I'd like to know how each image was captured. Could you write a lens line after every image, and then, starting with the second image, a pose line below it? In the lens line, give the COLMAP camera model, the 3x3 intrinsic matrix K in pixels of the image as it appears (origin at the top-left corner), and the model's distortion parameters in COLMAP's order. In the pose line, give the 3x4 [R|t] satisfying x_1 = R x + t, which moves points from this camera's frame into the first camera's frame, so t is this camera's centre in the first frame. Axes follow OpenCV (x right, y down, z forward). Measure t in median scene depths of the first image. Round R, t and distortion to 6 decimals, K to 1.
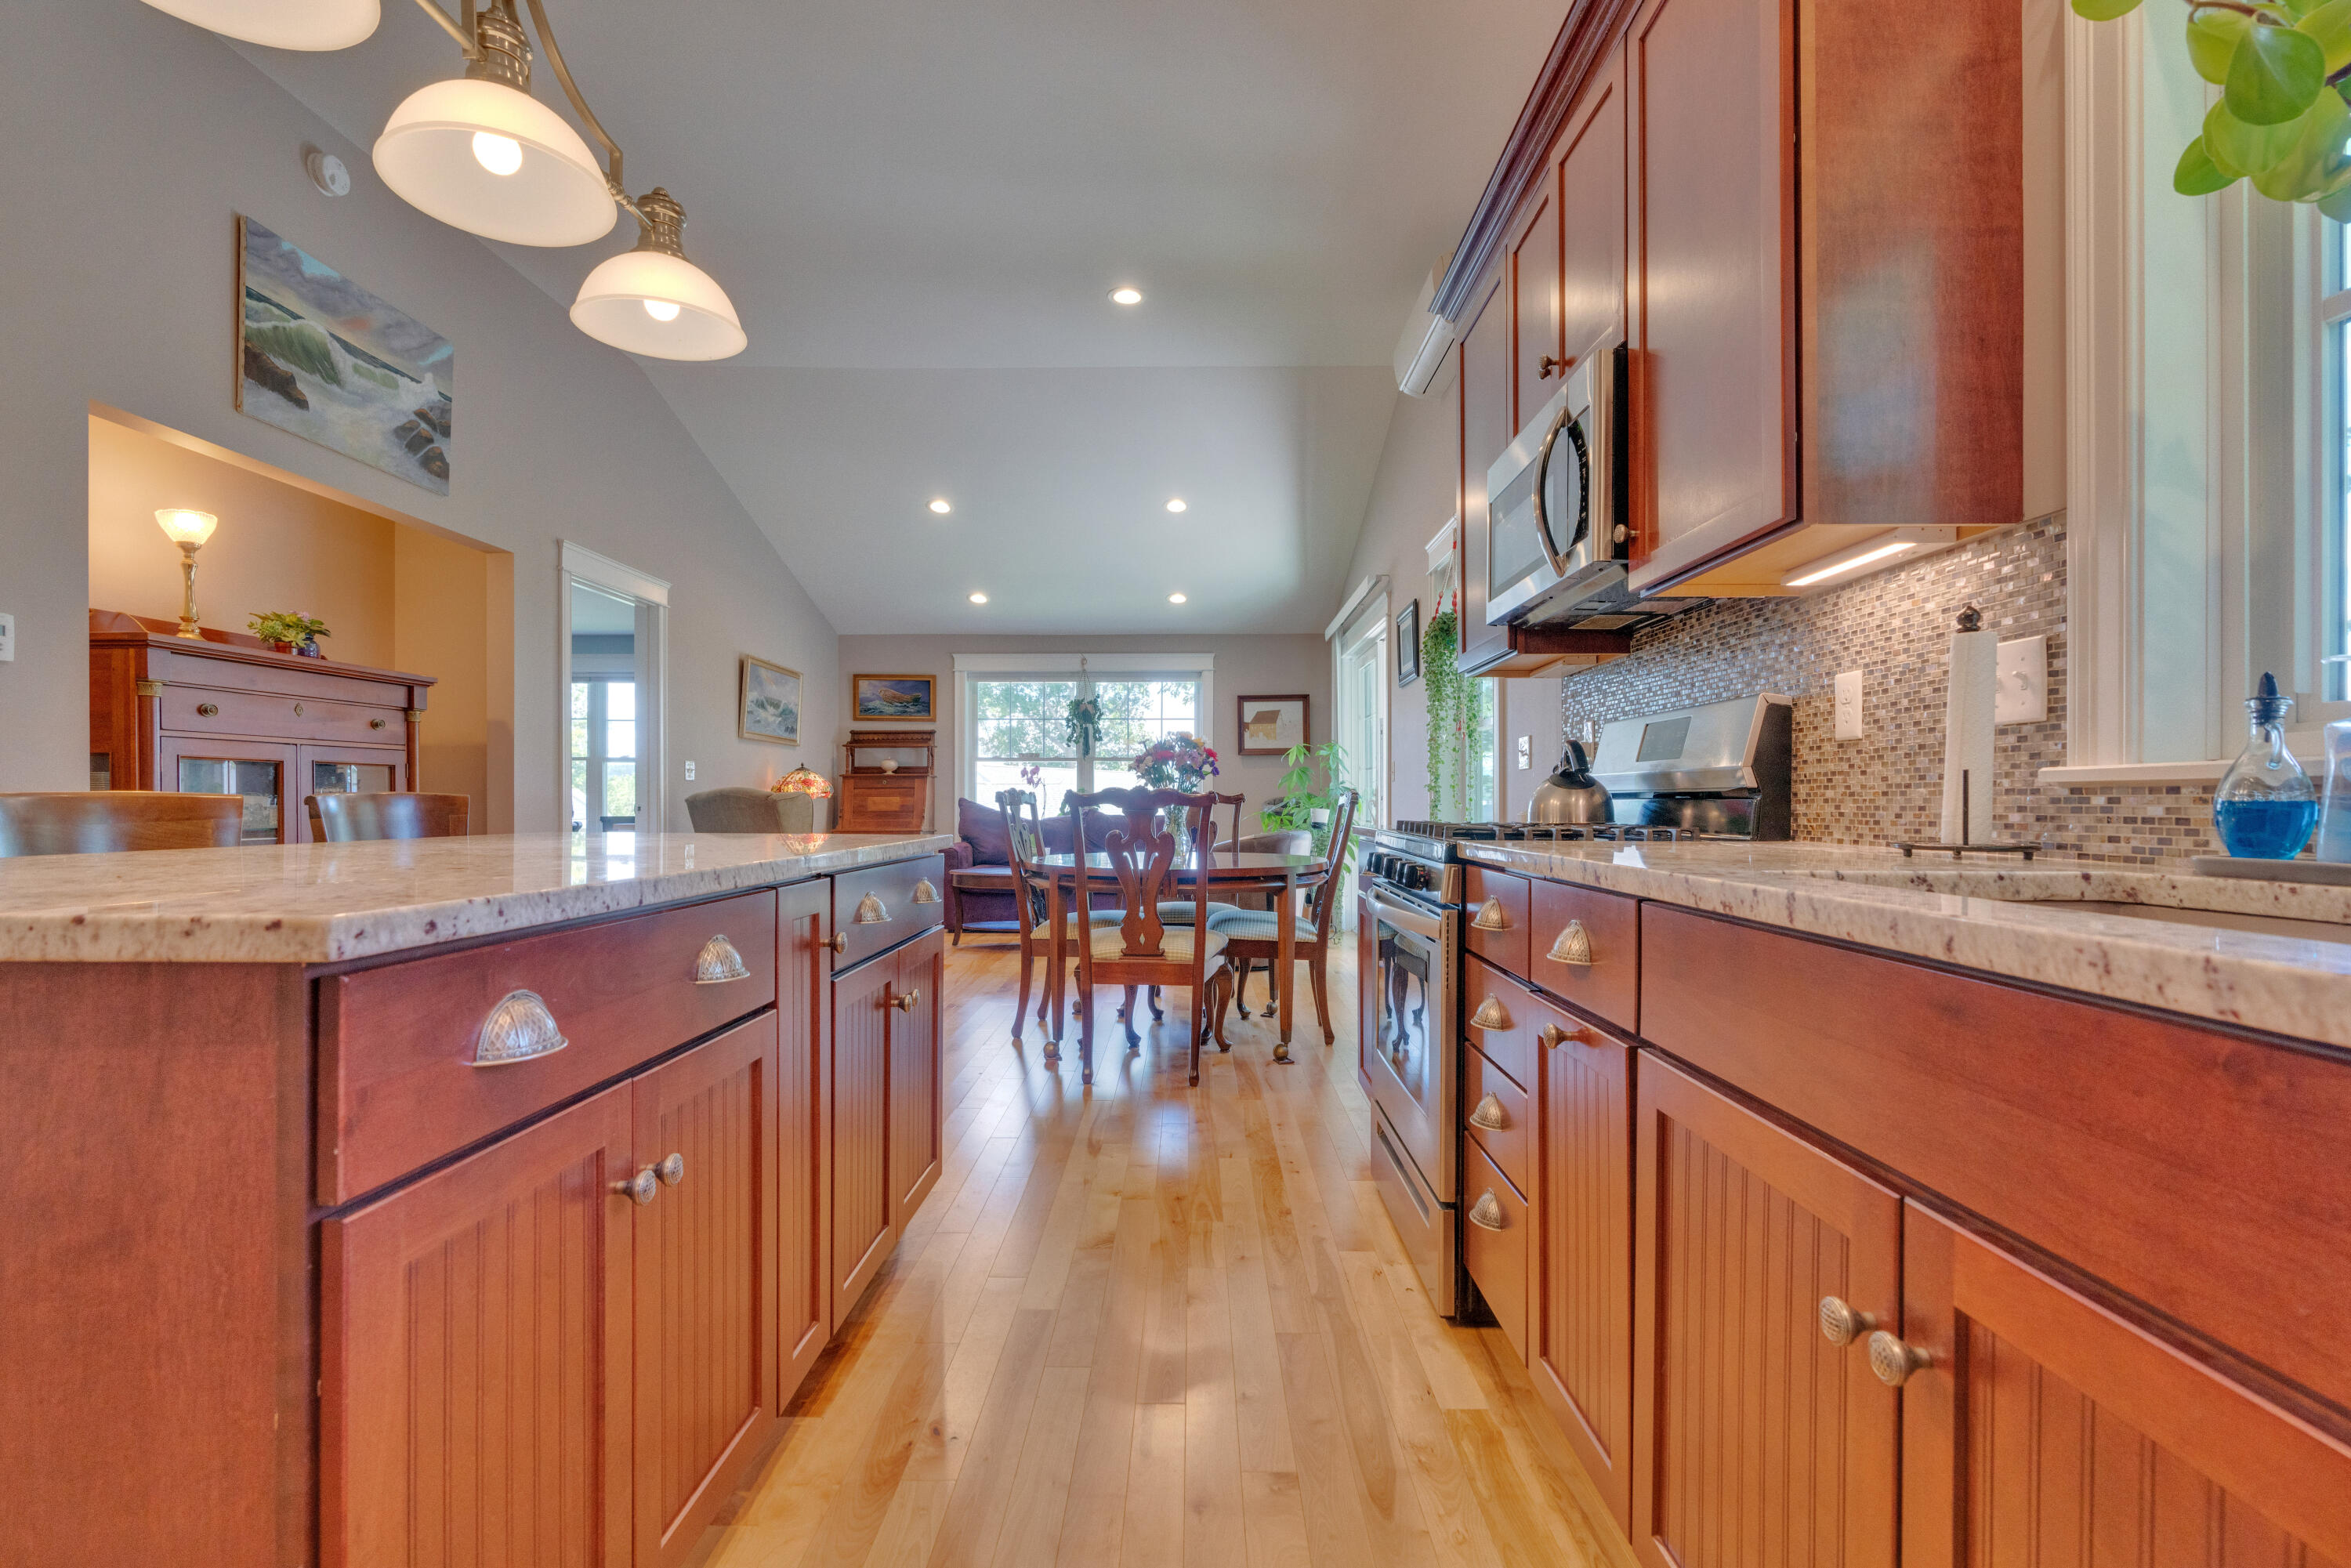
lens RADIAL K [[1065.6, 0, 1185.4], [0, 1065.6, 802.7], [0, 0, 1]] dist [-0.017719, 0.008562]
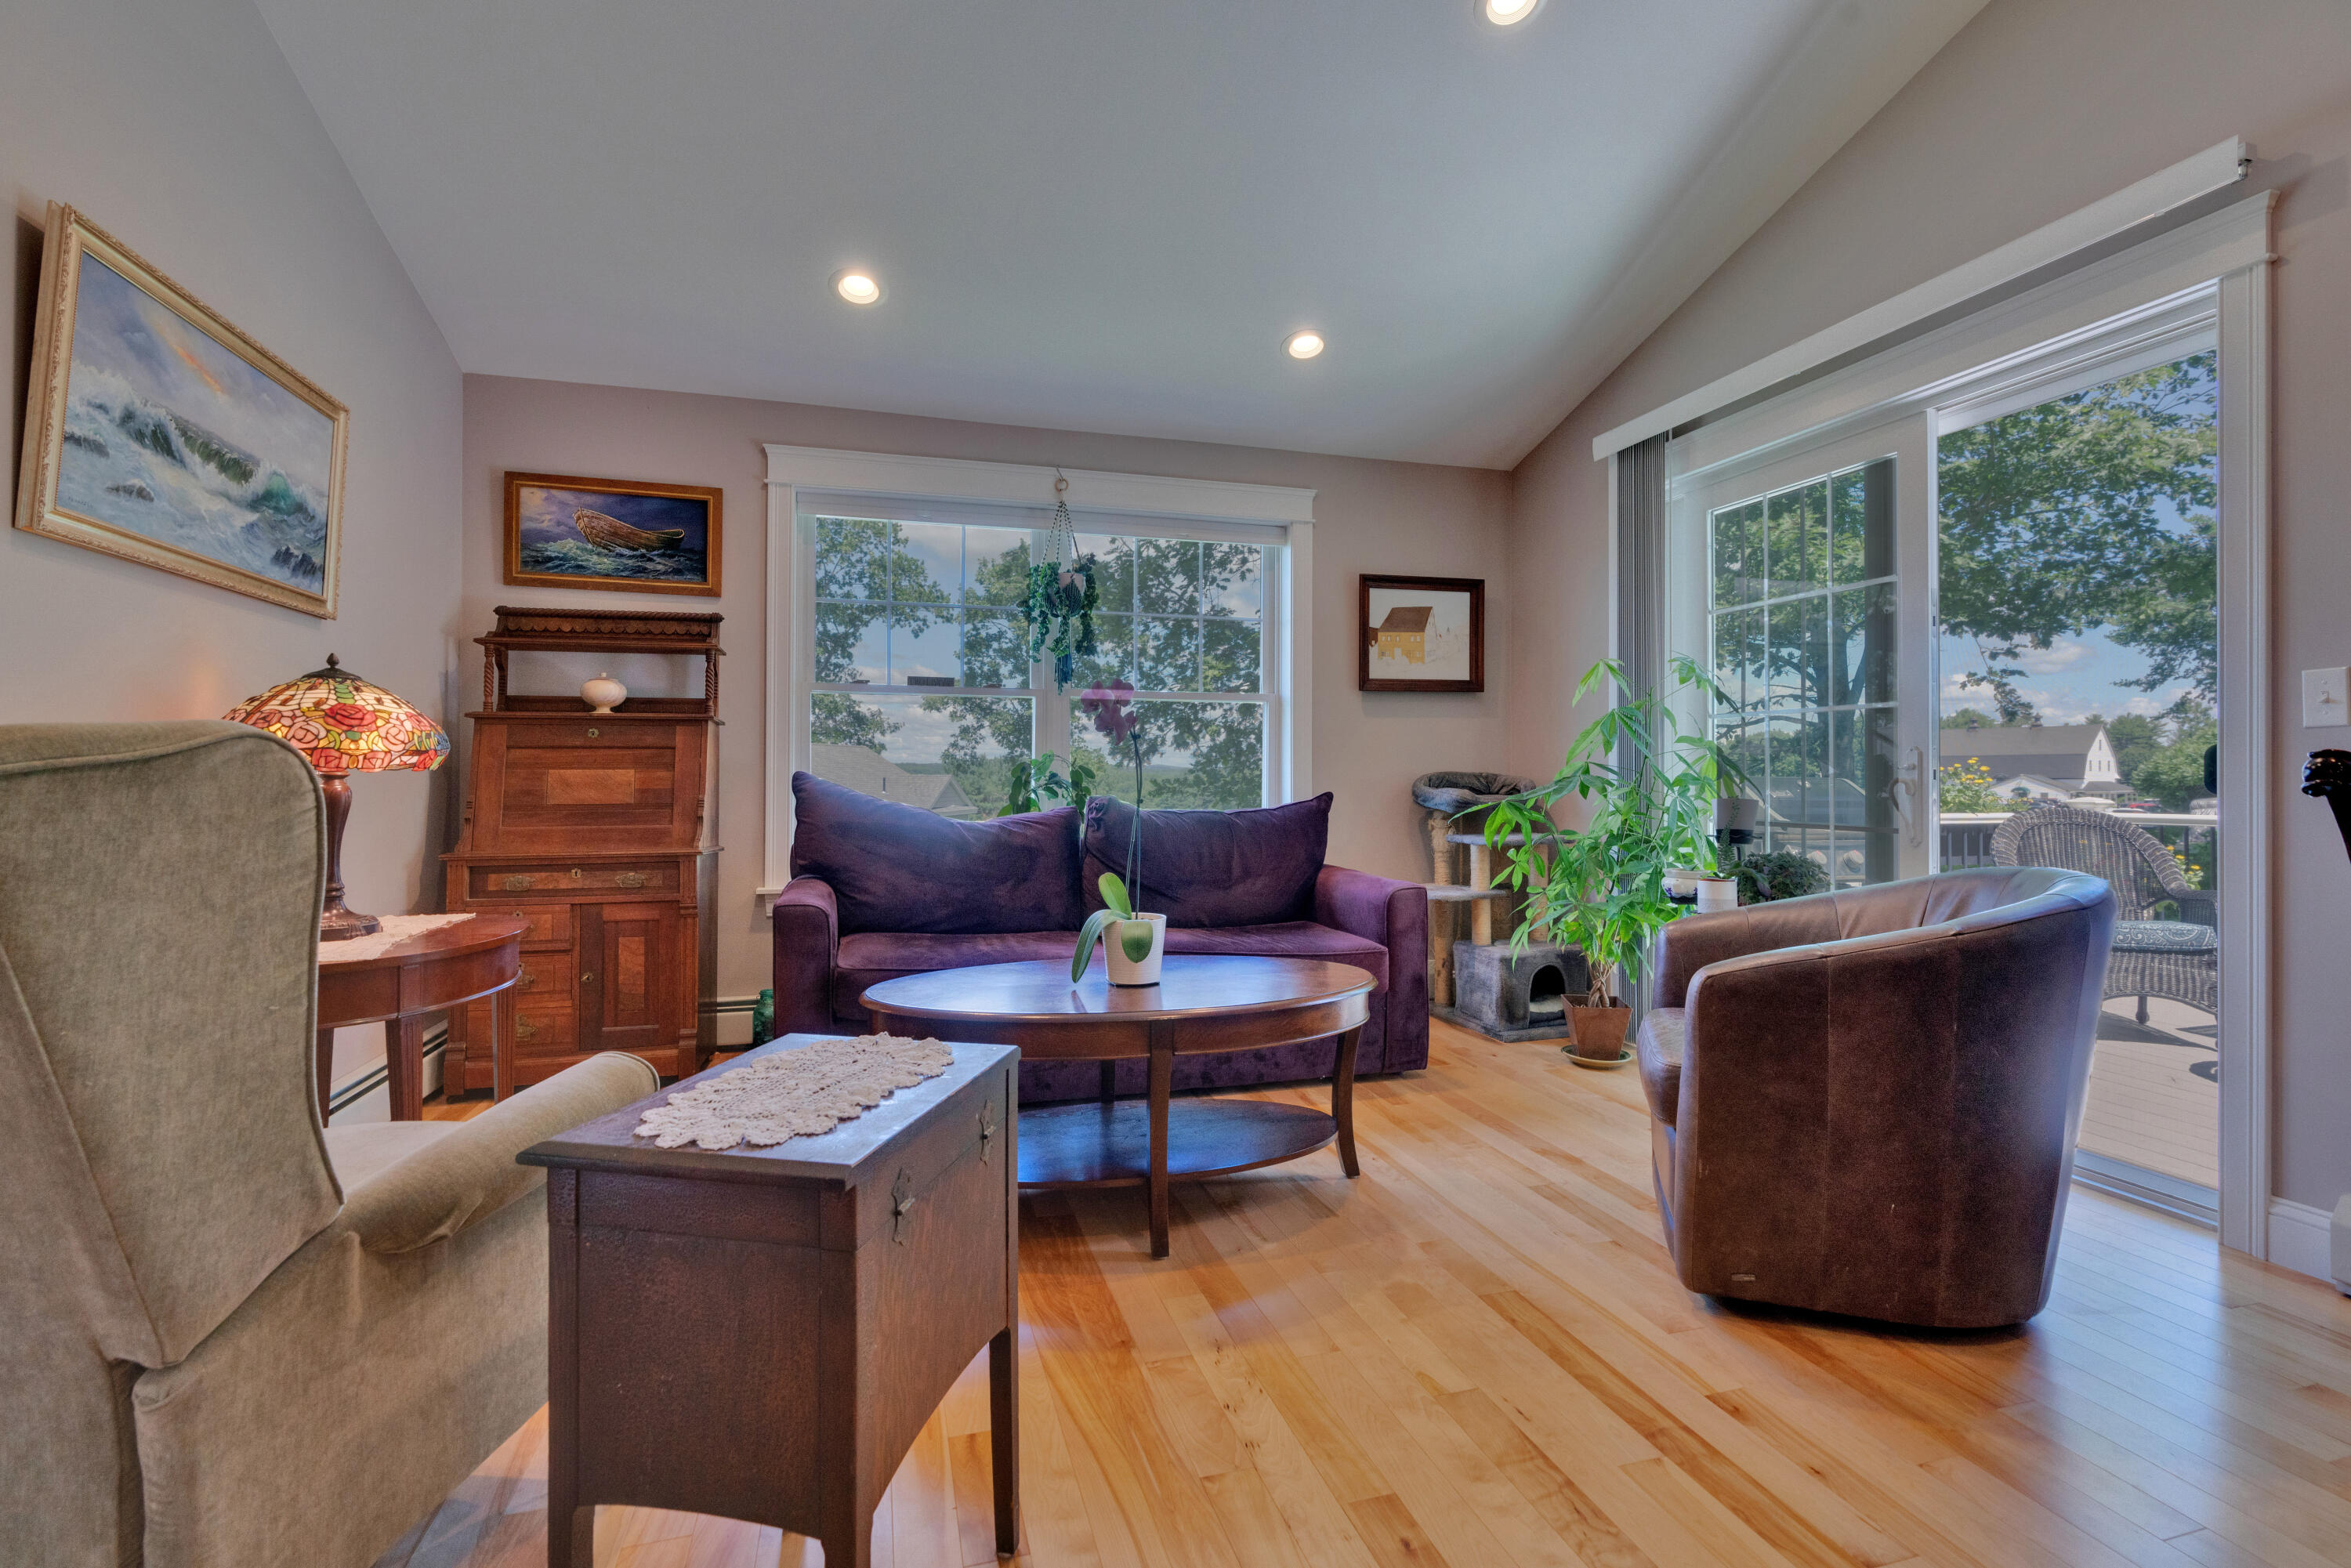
lens RADIAL K [[1056.4, 0, 1175.5], [0, 1056.4, 784.0], [0, 0, 1]] dist [-0.017986, 0.008786]
pose [[0.958581, -0.000049, 0.284821, -0.461227], [-0.001230, 0.999990, 0.004313, -0.005066], [-0.284818, -0.004485, 0.958571, 1.383287]]
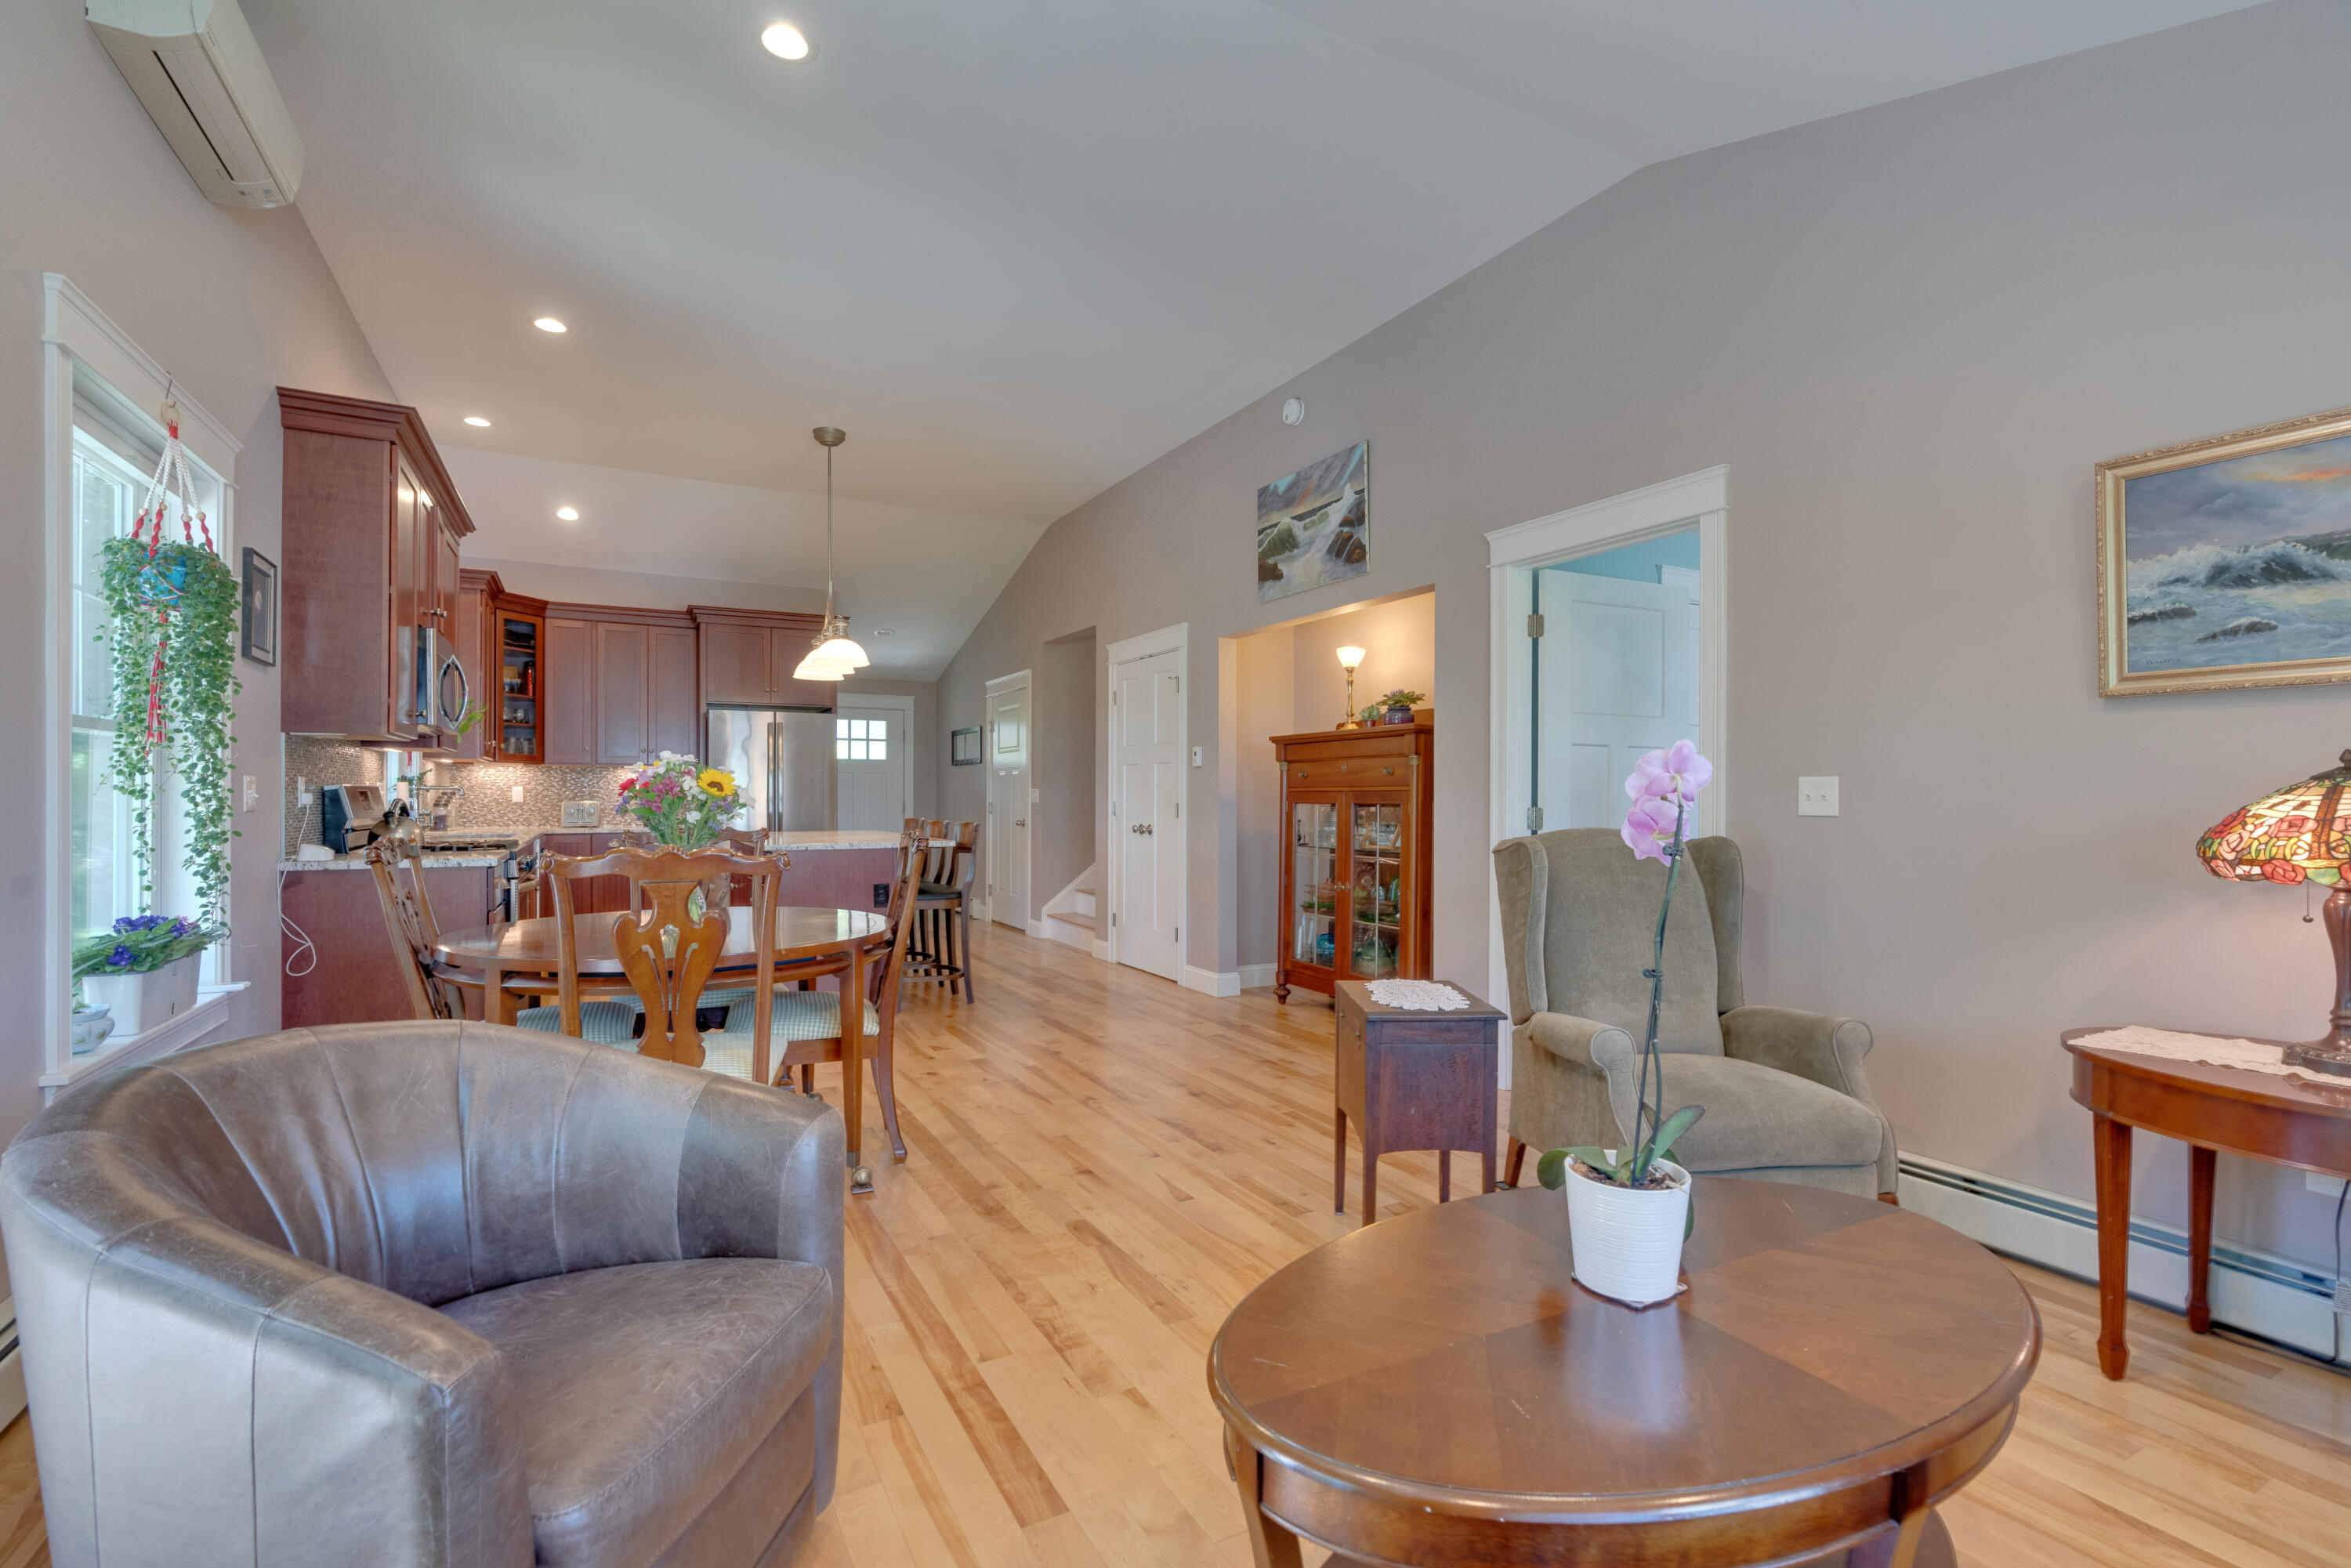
lens RADIAL K [[1065.6, 0, 1185.4], [0, 1065.6, 802.7], [0, 0, 1]] dist [-0.017719, 0.008562]
pose [[-0.874405, -0.000453, -0.485197, 0.056272], [-0.005010, 0.999955, 0.008095, -0.054062], [0.485172, 0.009509, -0.874367, 2.346375]]
